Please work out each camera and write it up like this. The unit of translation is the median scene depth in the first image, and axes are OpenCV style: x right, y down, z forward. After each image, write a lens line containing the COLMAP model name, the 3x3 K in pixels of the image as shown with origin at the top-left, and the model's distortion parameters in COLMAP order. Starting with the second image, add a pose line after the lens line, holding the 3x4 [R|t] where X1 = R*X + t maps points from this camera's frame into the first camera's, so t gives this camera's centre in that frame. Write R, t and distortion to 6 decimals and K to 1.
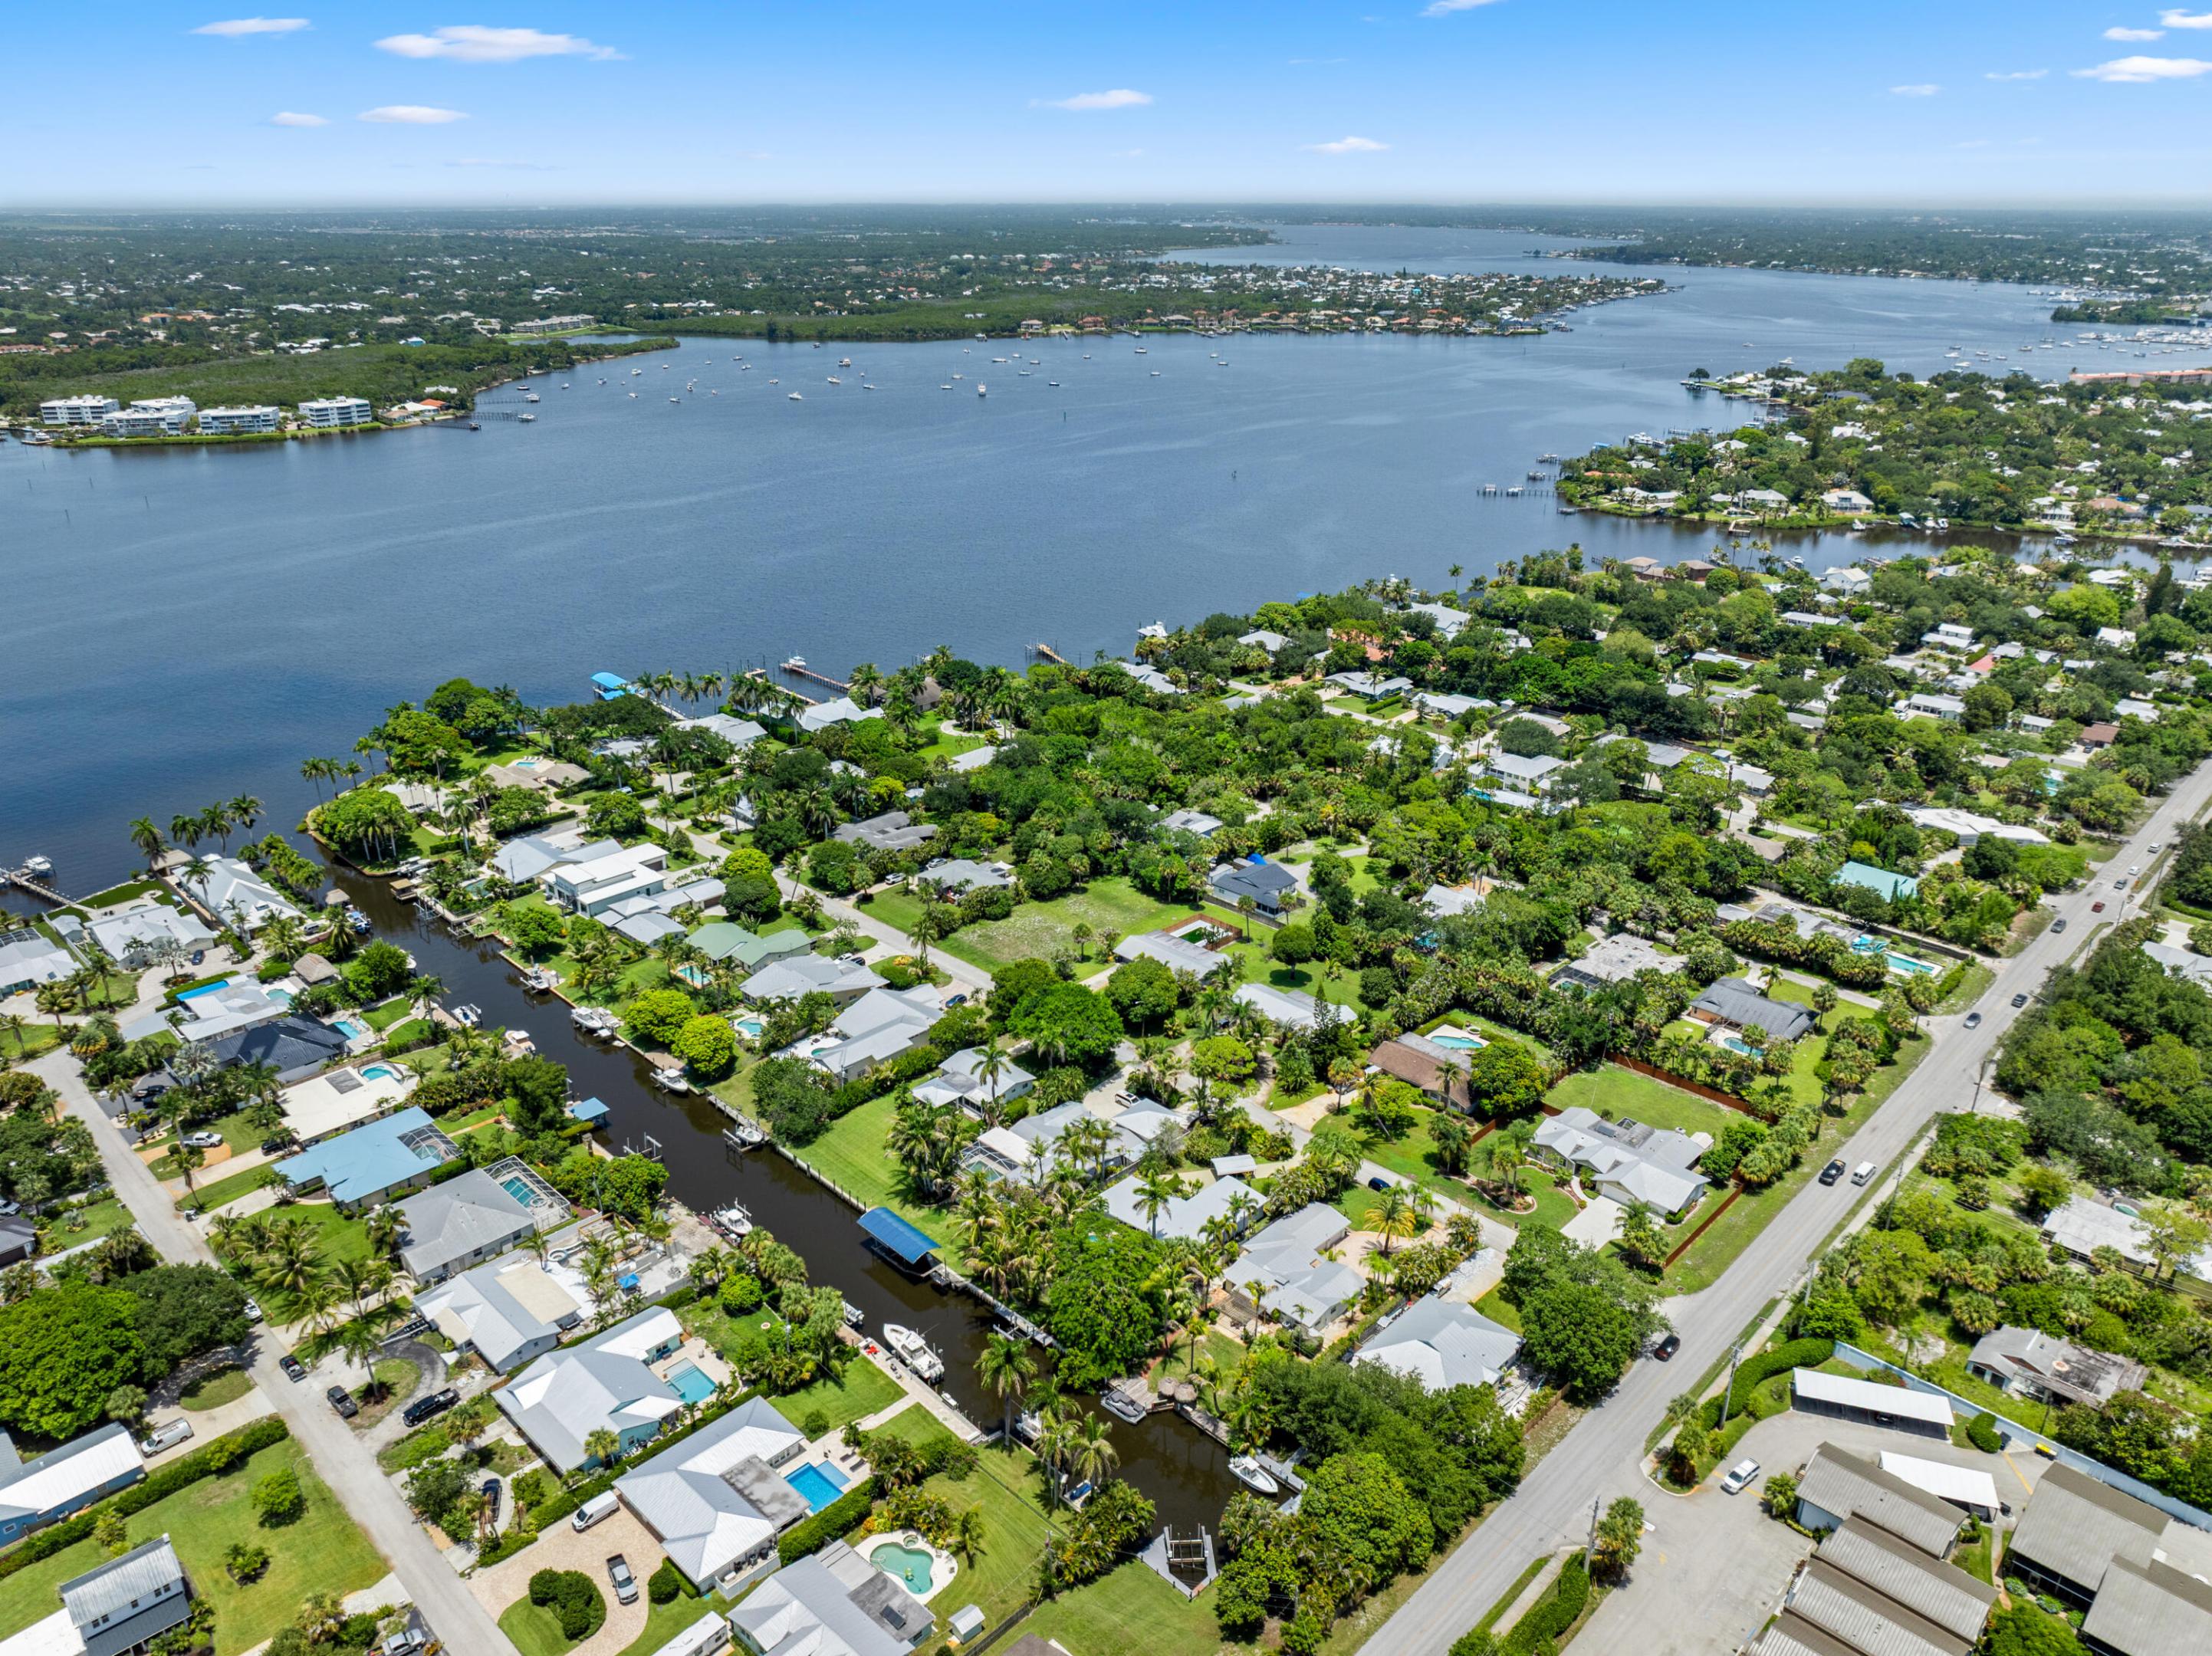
lens RADIAL K [[1585.6, 0, 1106.0], [0, 1585.6, 828.0], [0, 0, 1]] dist [-0.028653, 0.025711]
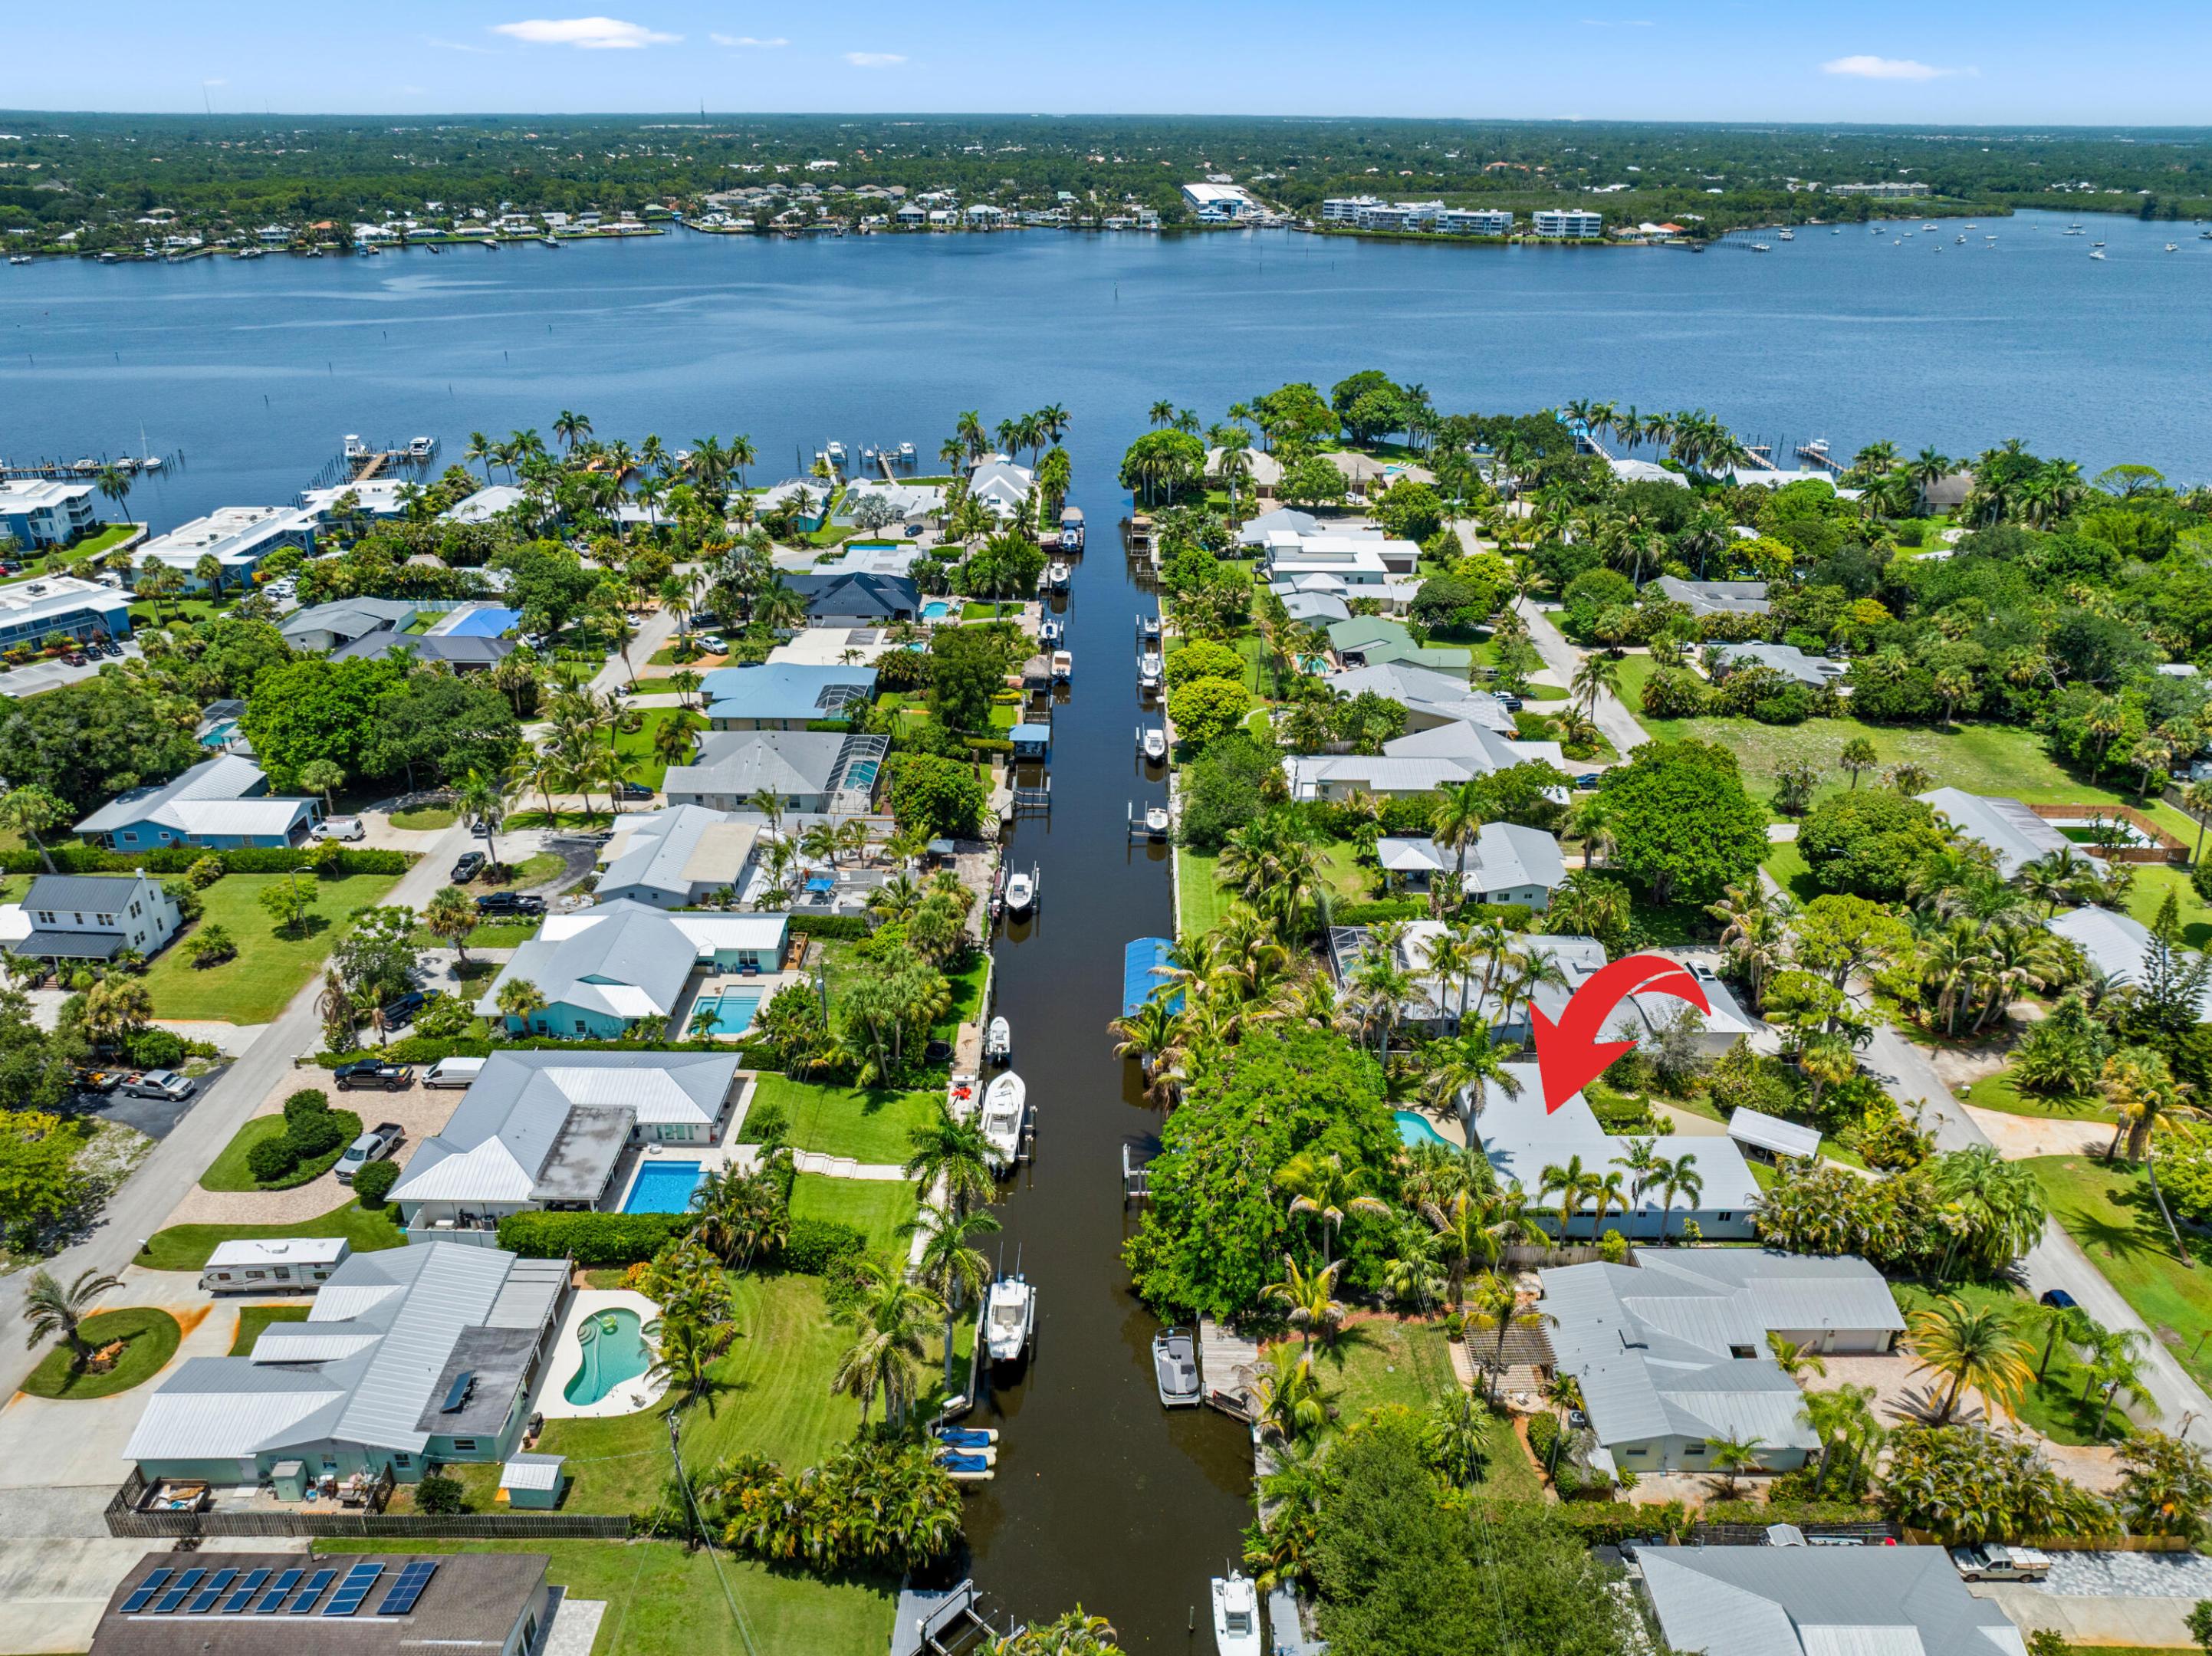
lens RADIAL K [[1585.6, 0, 1106.0], [0, 1585.6, 828.0], [0, 0, 1]] dist [-0.028653, 0.025711]
pose [[0.698166, 0.299106, -0.650462, 0.204763], [-0.272134, 0.951224, 0.145315, 0.094438], [0.662199, 0.075559, 0.745509, 0.429076]]
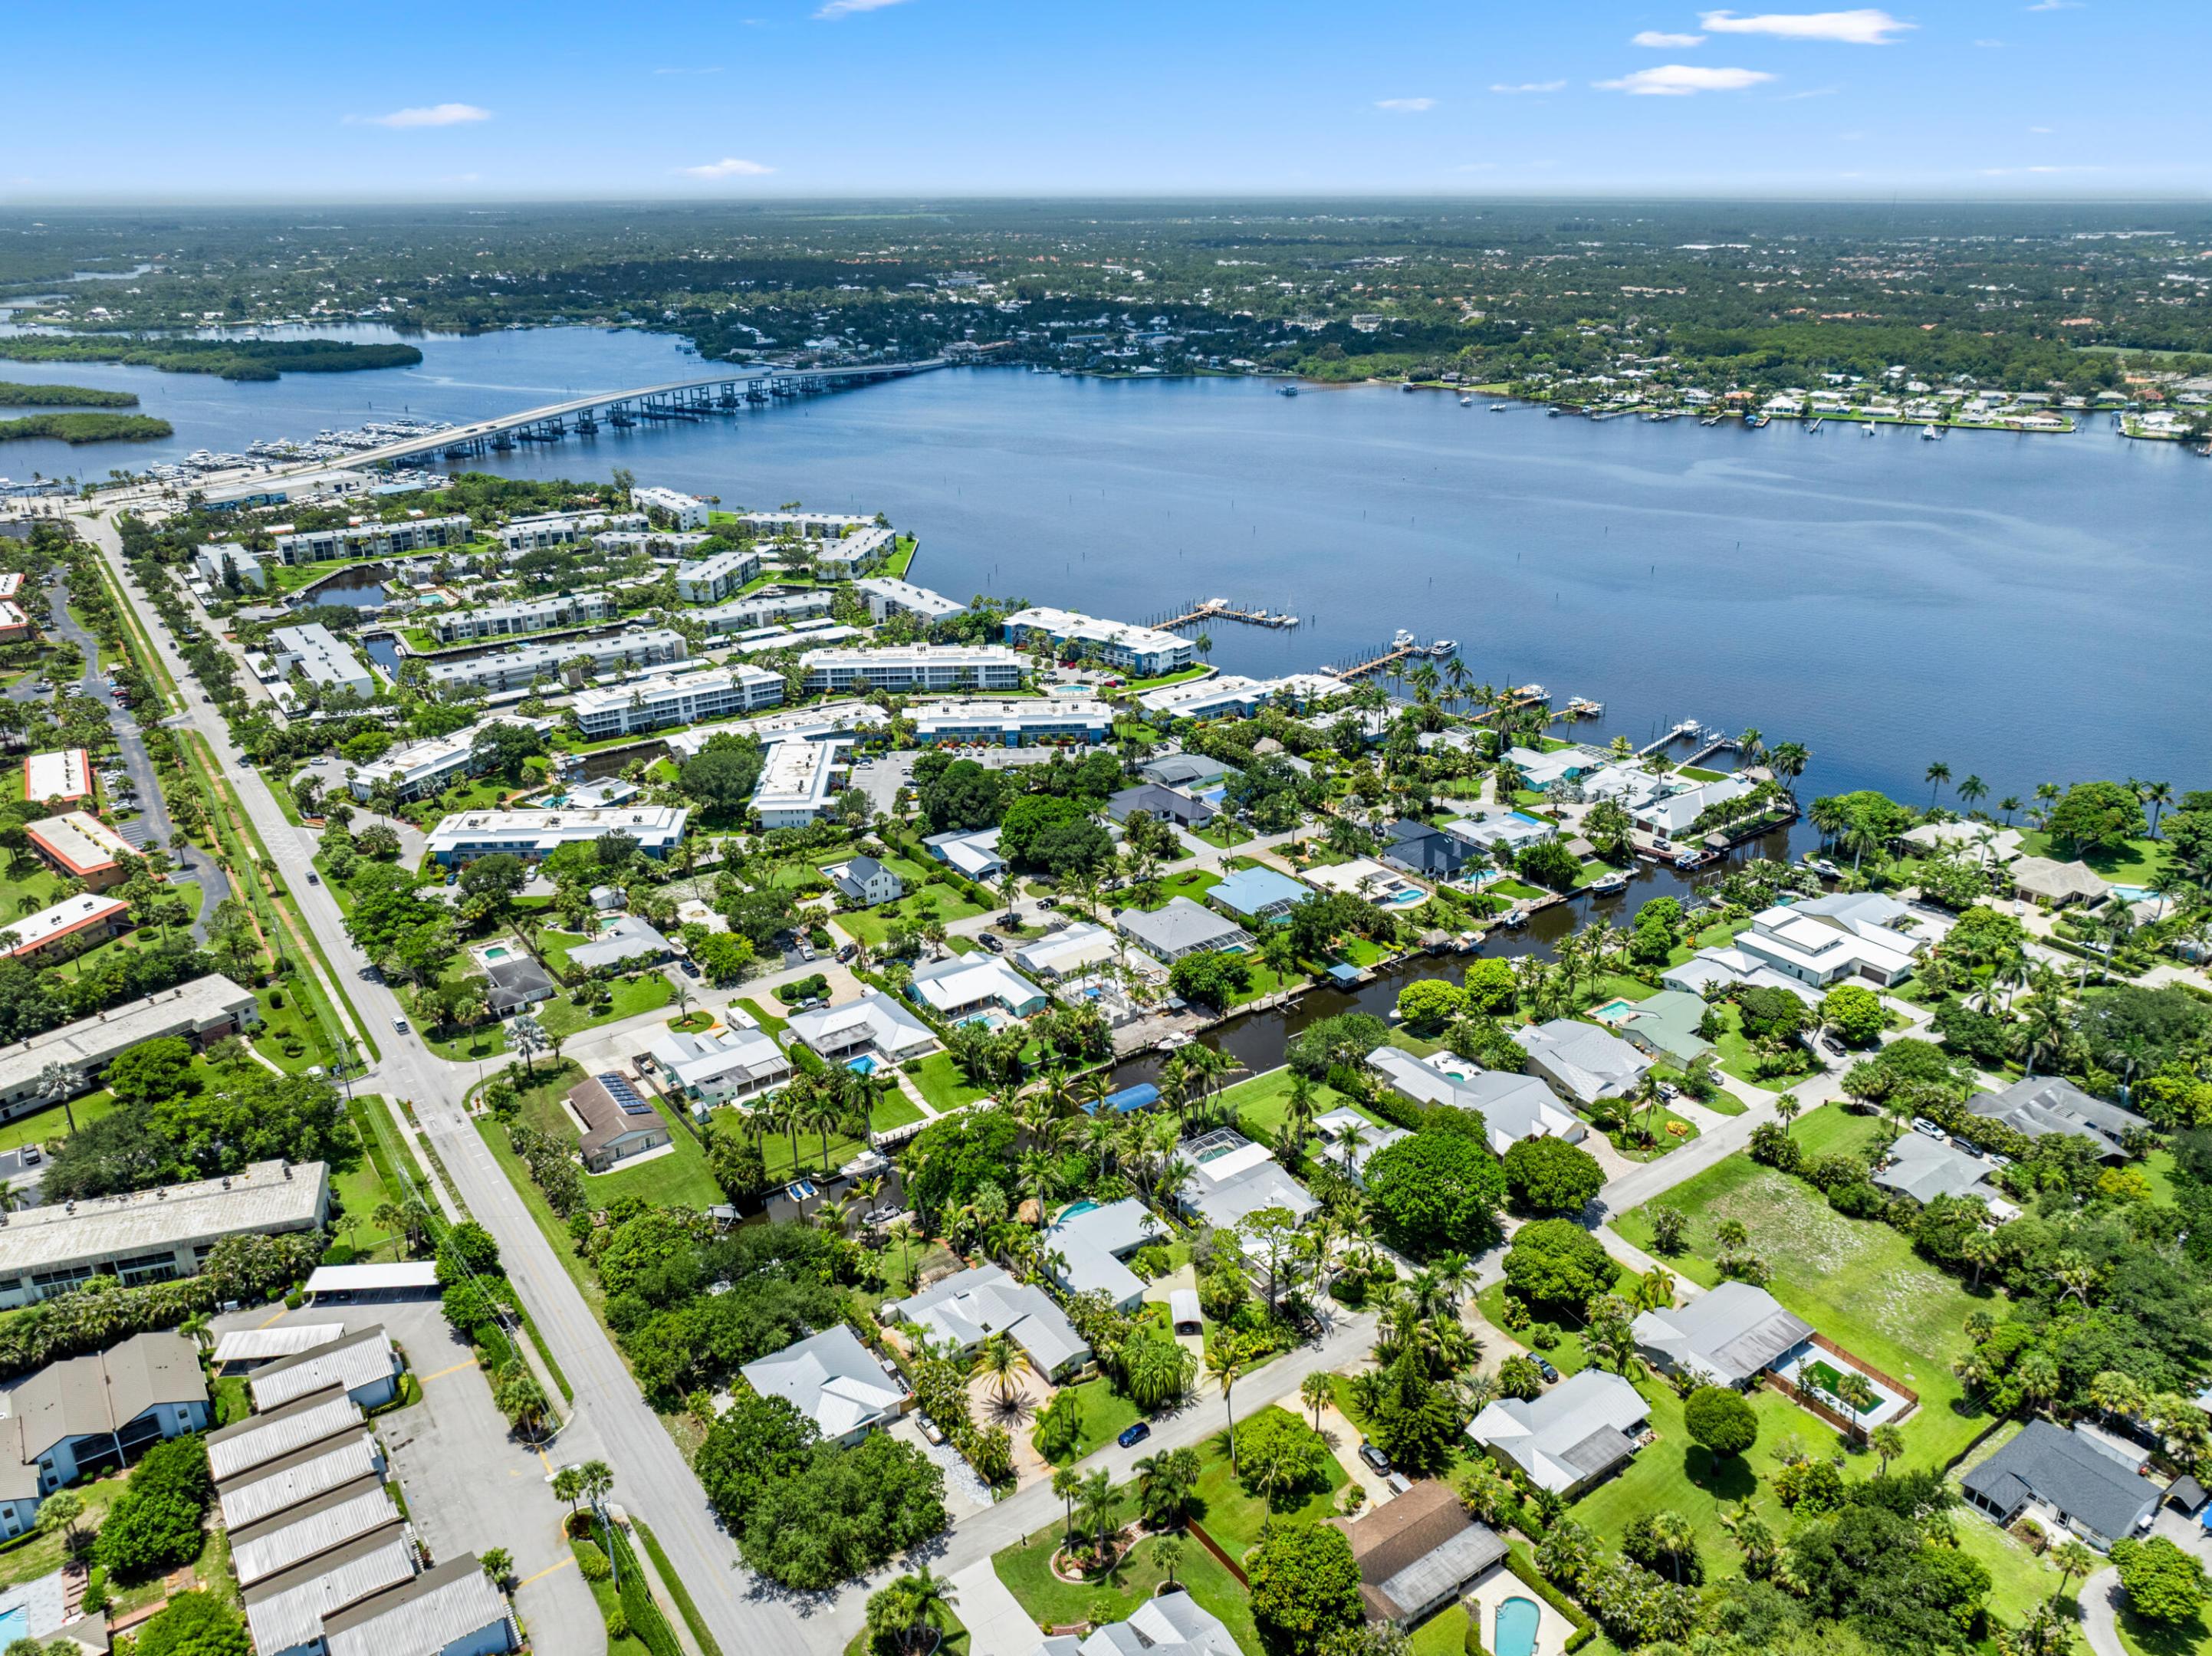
lens RADIAL K [[1585.6, 0, 1106.0], [0, 1585.6, 828.0], [0, 0, 1]] dist [-0.028653, 0.025711]
pose [[-0.179284, 0.372010, -0.910750, 0.698116], [-0.367765, 0.833291, 0.412766, -0.313205], [0.912472, 0.408945, -0.012583, 0.766444]]
